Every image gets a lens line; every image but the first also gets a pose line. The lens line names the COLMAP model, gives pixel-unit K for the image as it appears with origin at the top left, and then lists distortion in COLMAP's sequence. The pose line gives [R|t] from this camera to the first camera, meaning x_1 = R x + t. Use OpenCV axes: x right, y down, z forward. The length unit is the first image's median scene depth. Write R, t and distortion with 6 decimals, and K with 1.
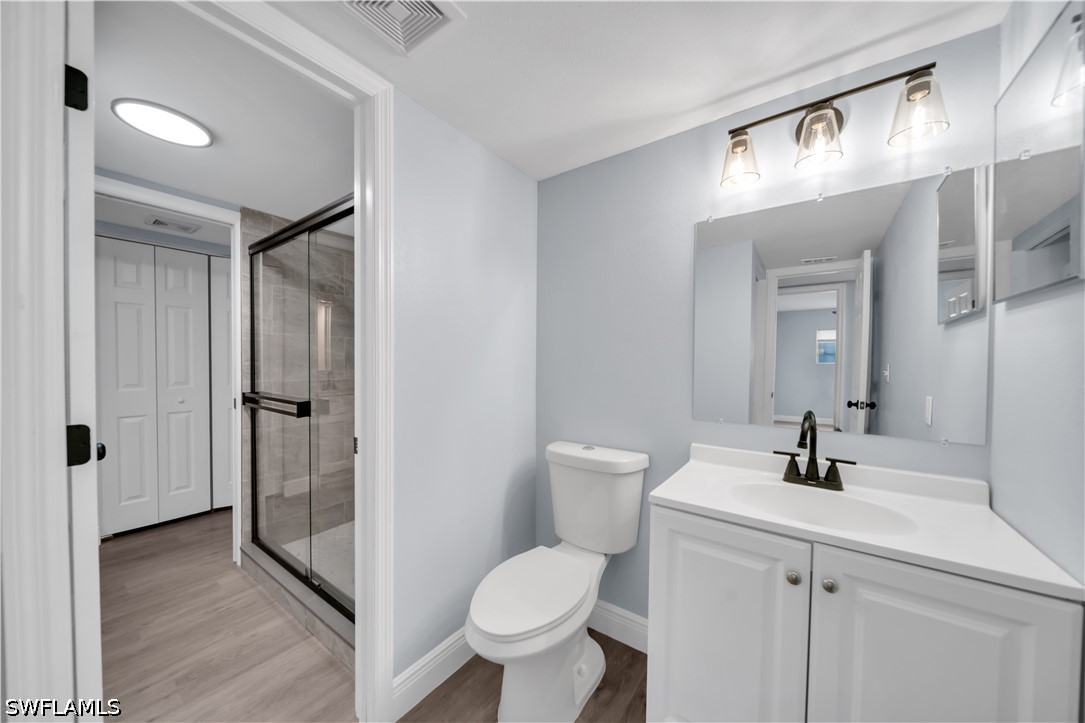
lens RADIAL K [[373.7, 0, 542.8], [0, 373.7, 368.1], [0, 0, 1]] dist [-0.001609, -0.000451]
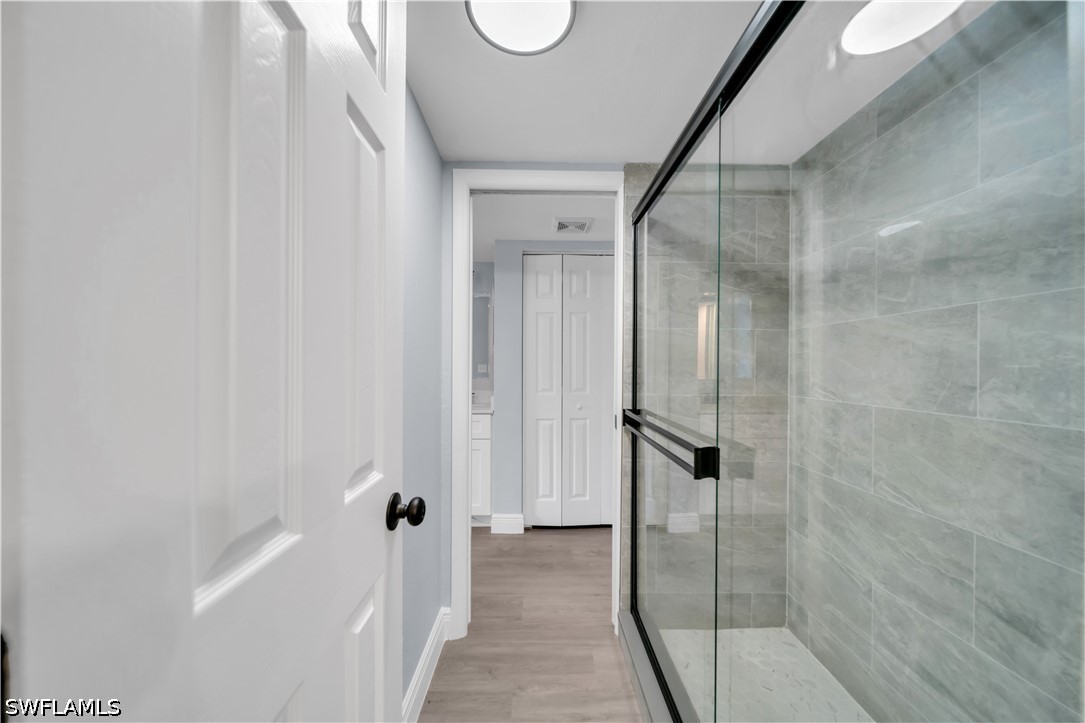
lens RADIAL K [[373.7, 0, 542.8], [0, 373.7, 368.1], [0, 0, 1]] dist [-0.001609, -0.000451]
pose [[0.597331, 0.001992, -0.801992, -0.315024], [-0.015427, 0.999840, -0.009006, -0.007968], [0.801846, 0.017752, 0.597266, 0.443769]]
